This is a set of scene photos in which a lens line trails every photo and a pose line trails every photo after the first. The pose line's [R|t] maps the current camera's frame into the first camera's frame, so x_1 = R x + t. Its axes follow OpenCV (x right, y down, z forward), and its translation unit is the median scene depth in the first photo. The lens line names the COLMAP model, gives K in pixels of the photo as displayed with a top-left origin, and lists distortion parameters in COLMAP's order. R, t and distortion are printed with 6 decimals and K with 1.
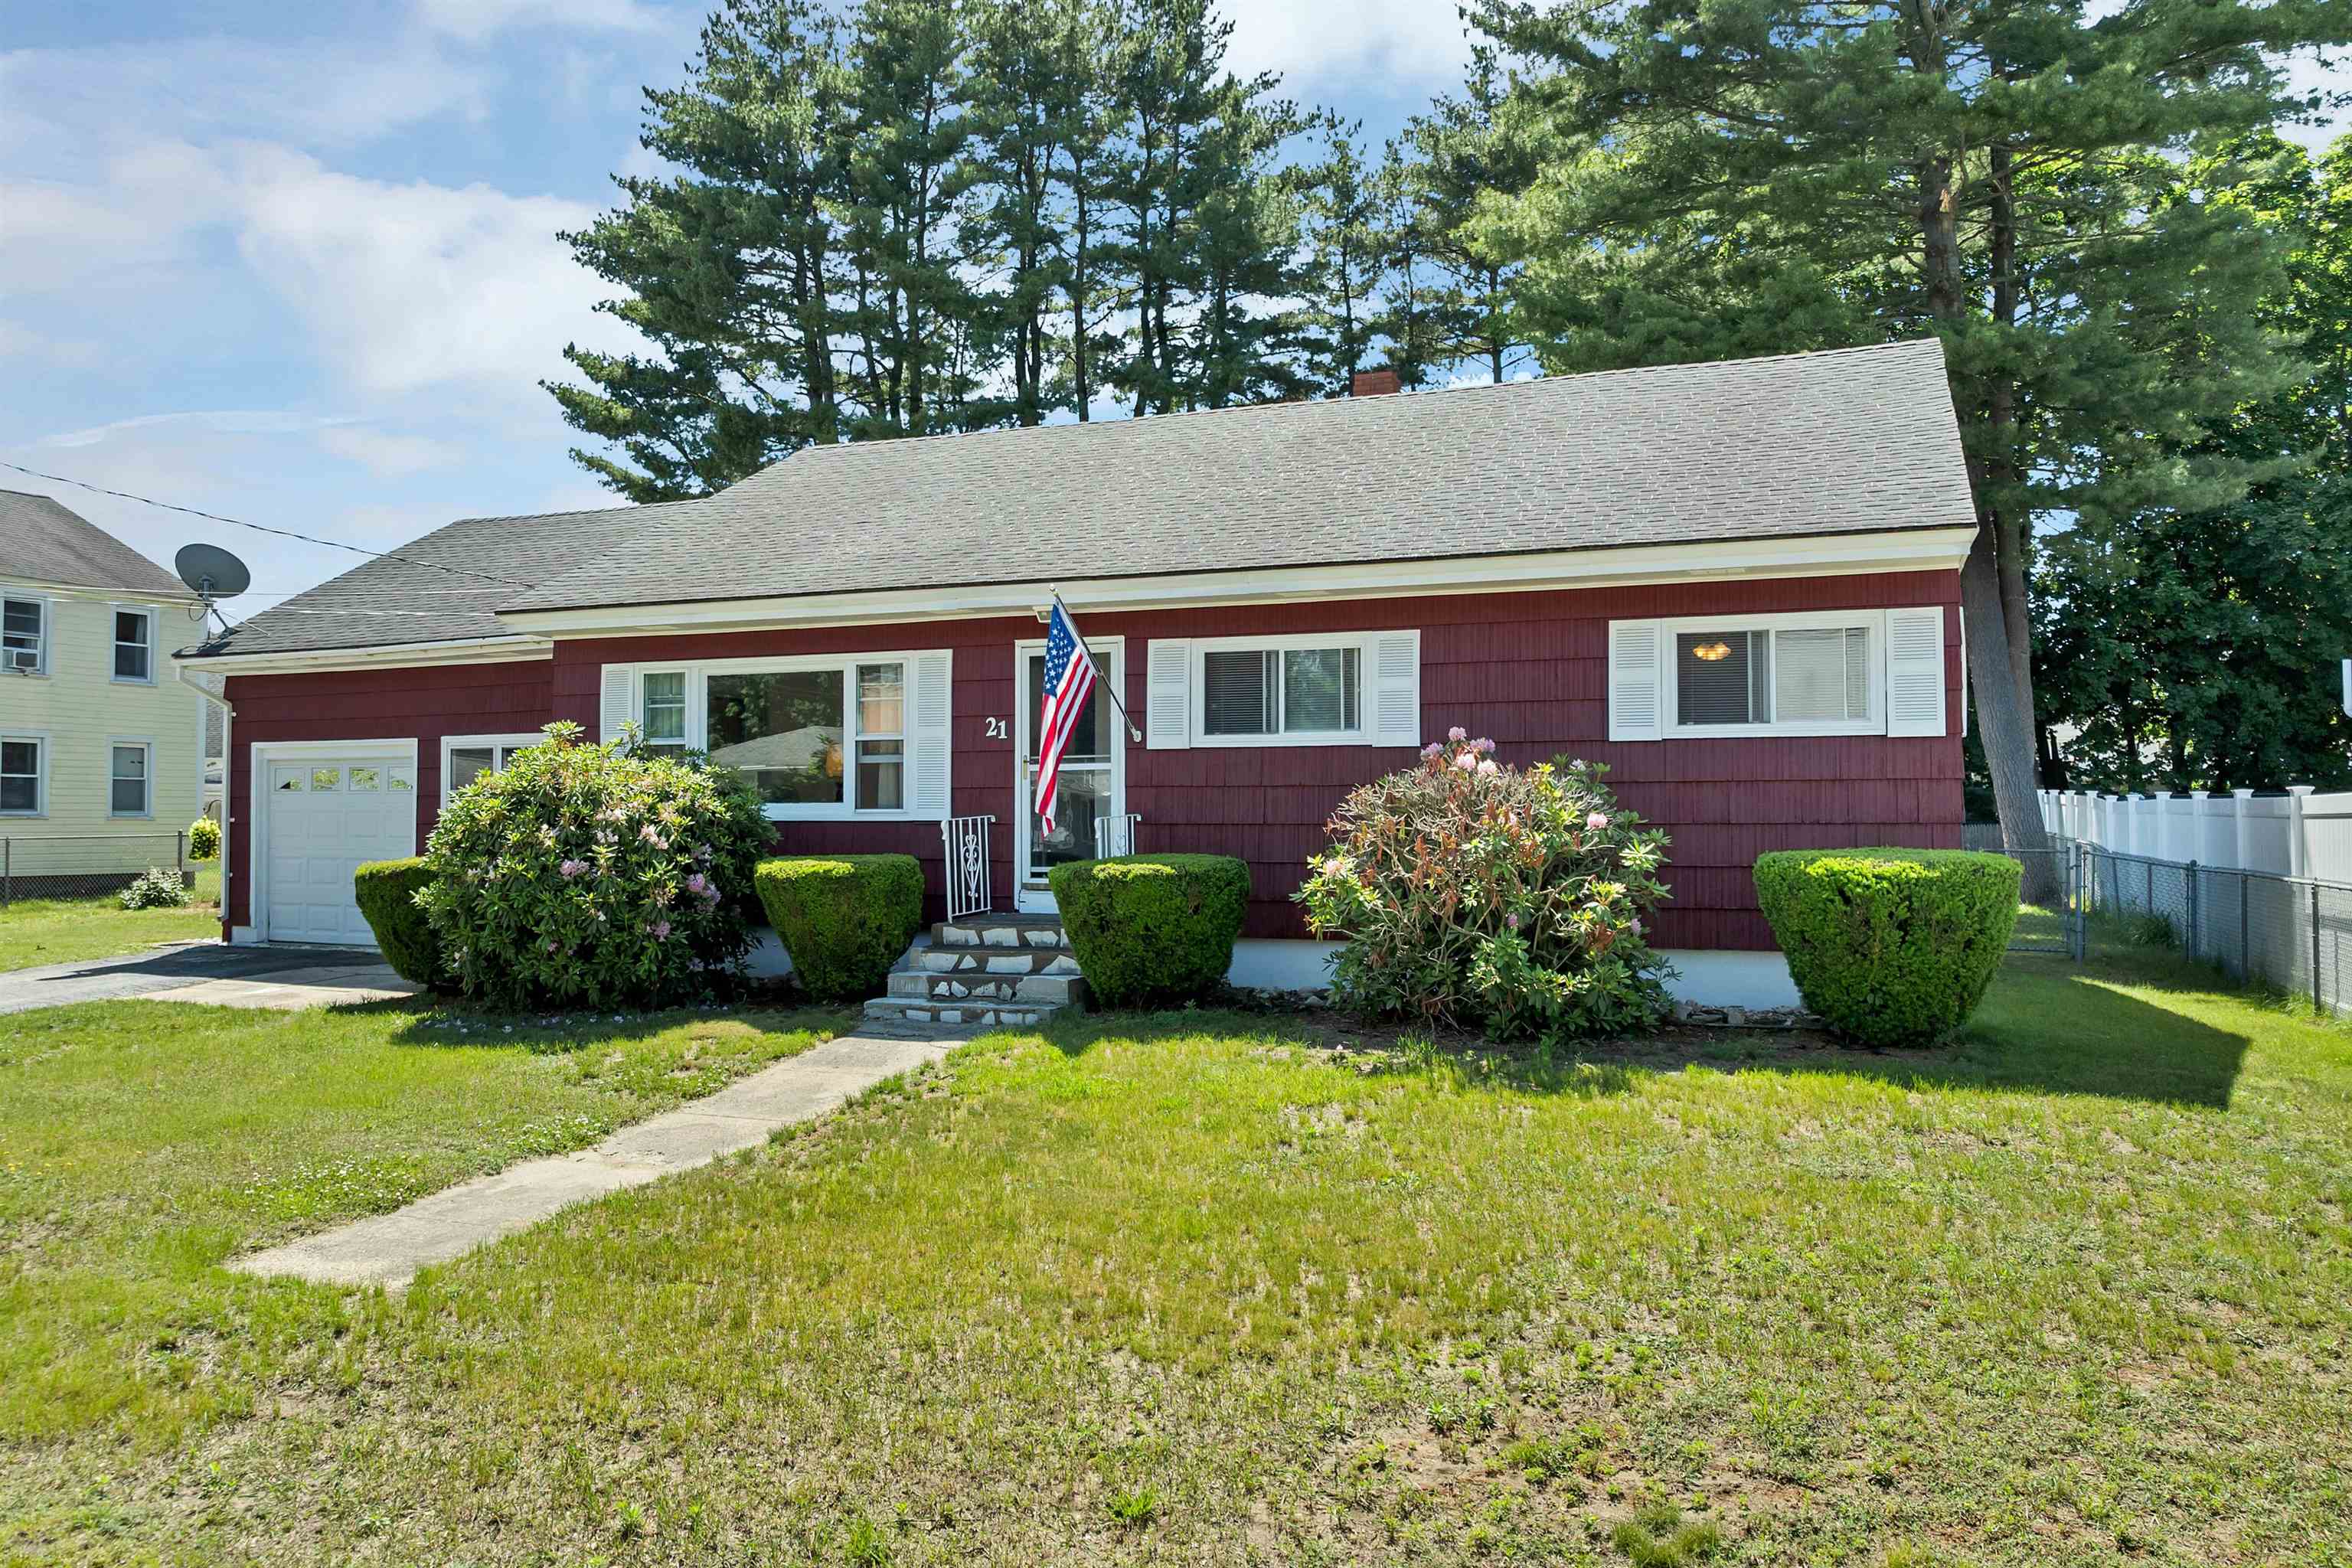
lens RADIAL K [[1603.1, 0, 1108.3], [0, 1603.1, 836.0], [0, 0, 1]] dist [-0.003387, -0.000941]
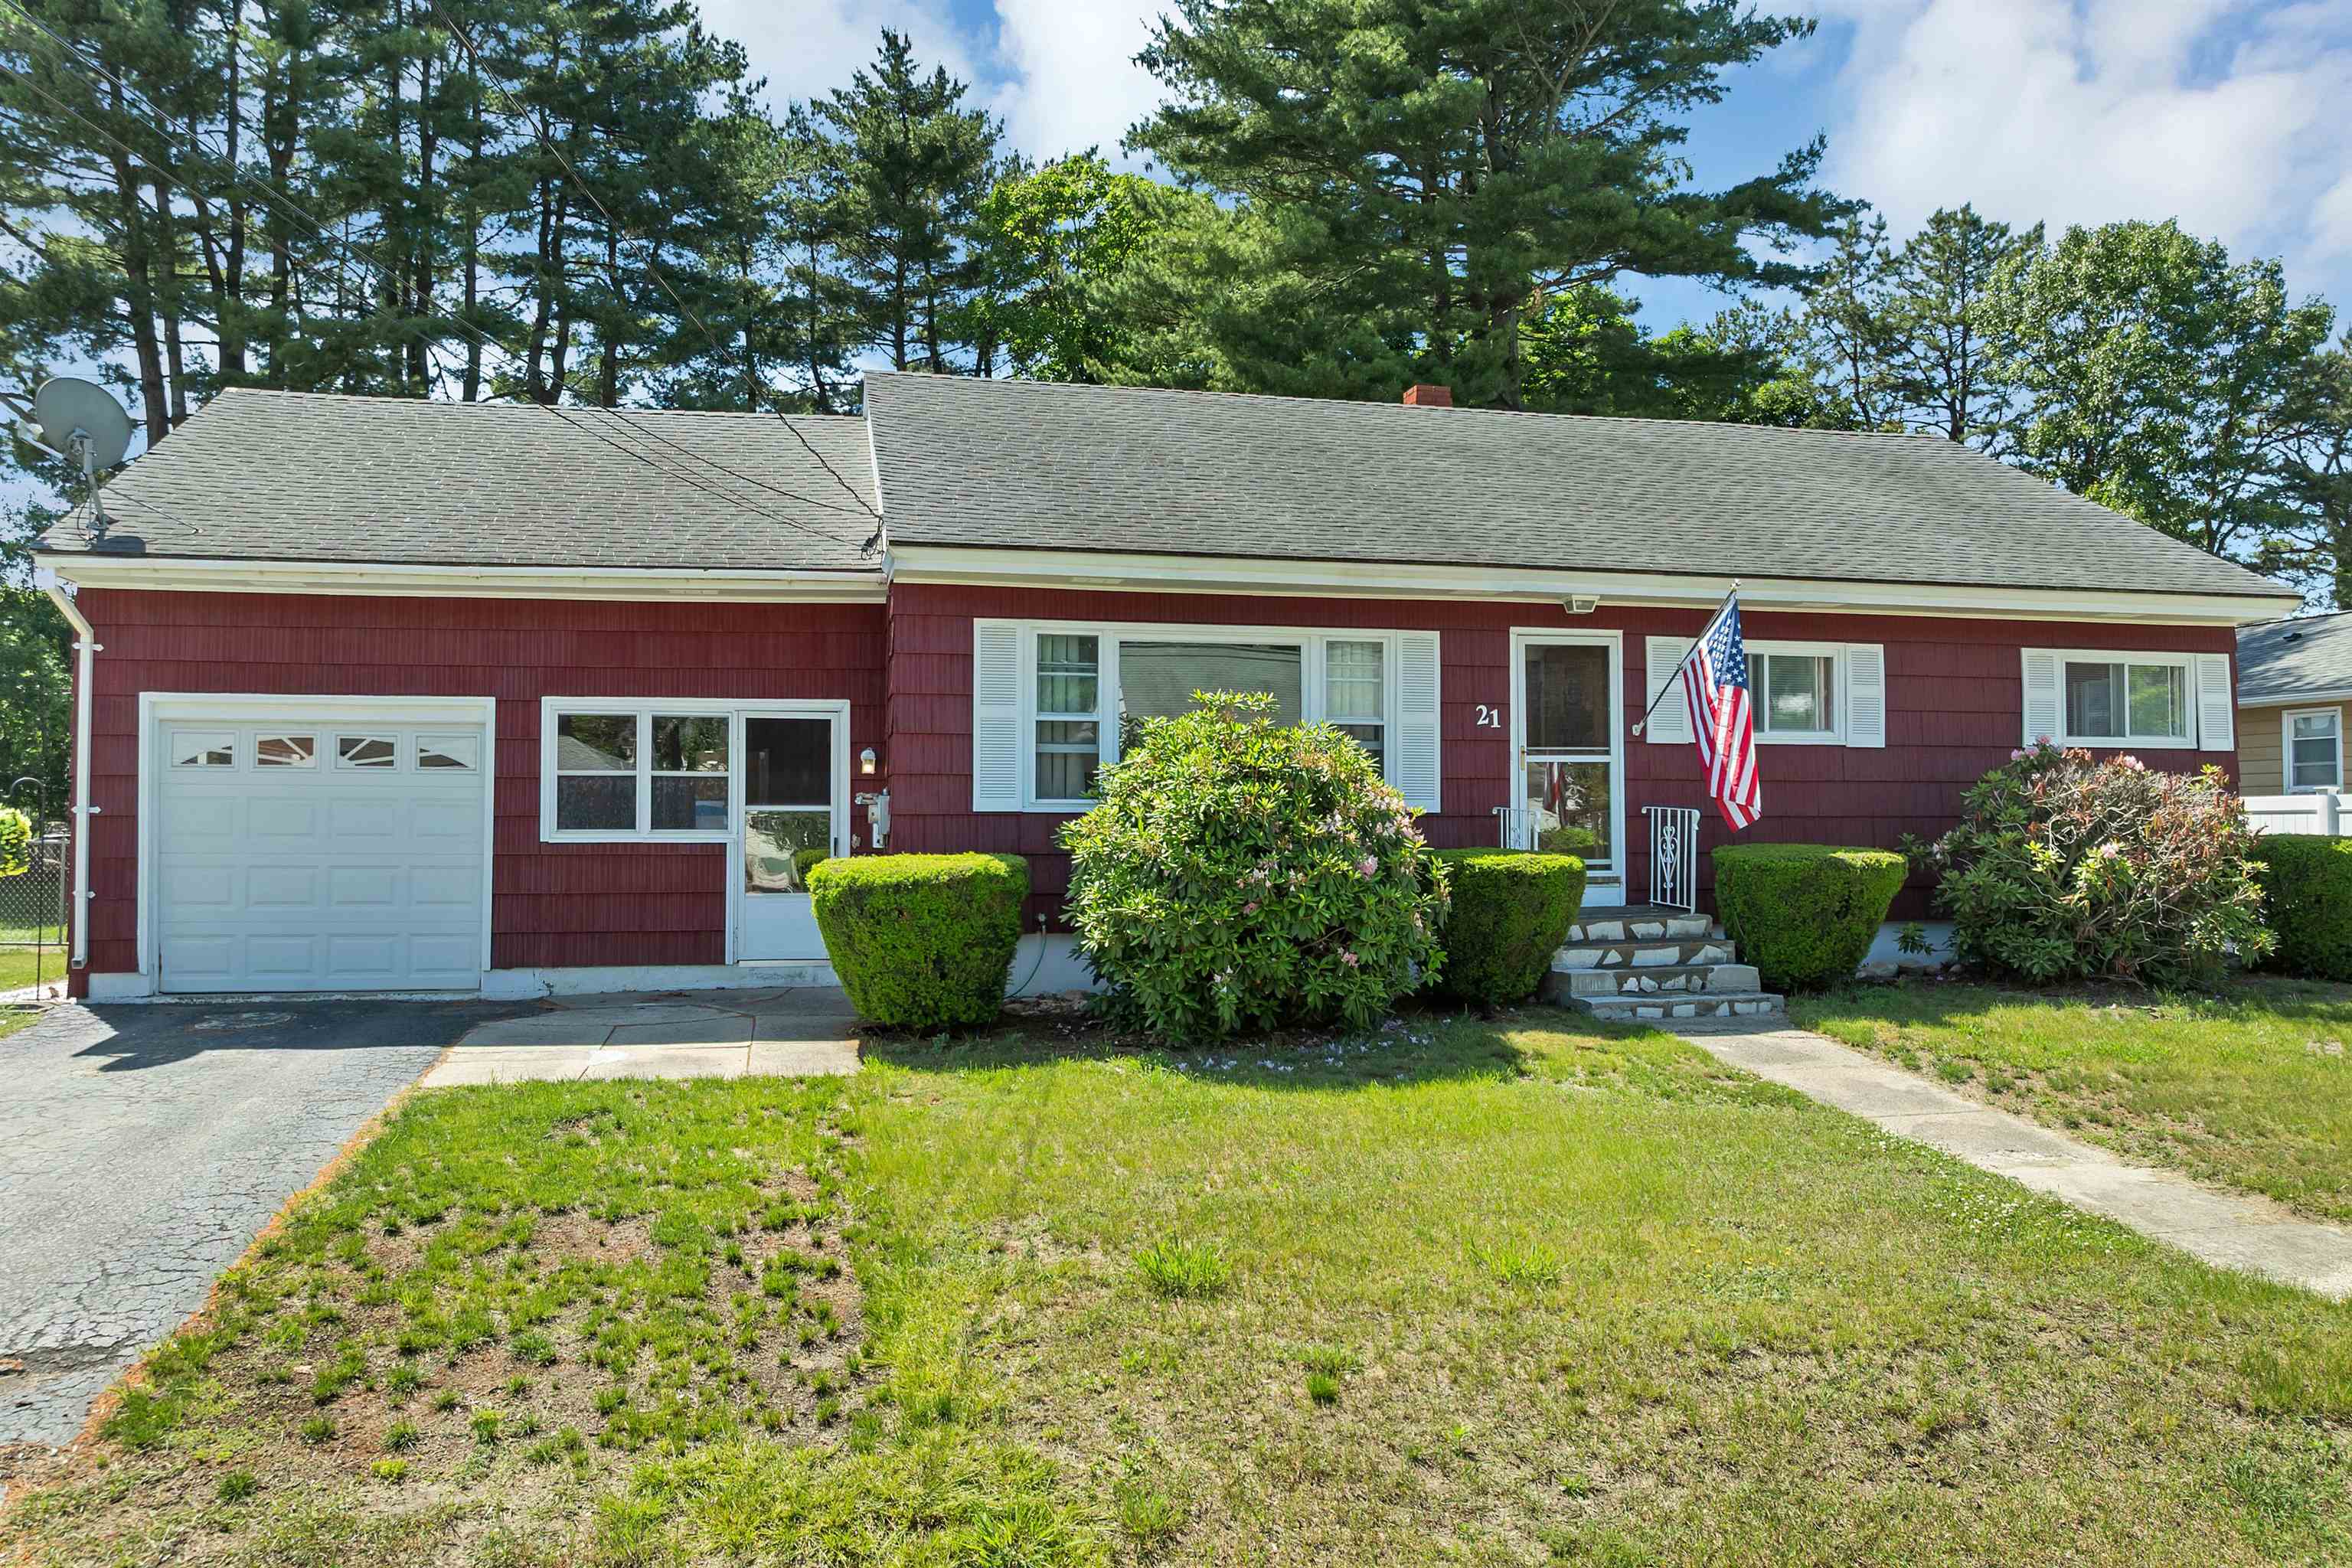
lens RADIAL K [[1656.8, 0, 1176.0], [0, 1656.8, 784.0], [0, 0, 1]] dist [-0.027021, -0.000500]
pose [[0.829327, 0.010867, 0.558657, -0.817909], [0.005089, 0.999623, -0.026999, -0.000720], [-0.558740, 0.025234, 0.828959, 0.293269]]
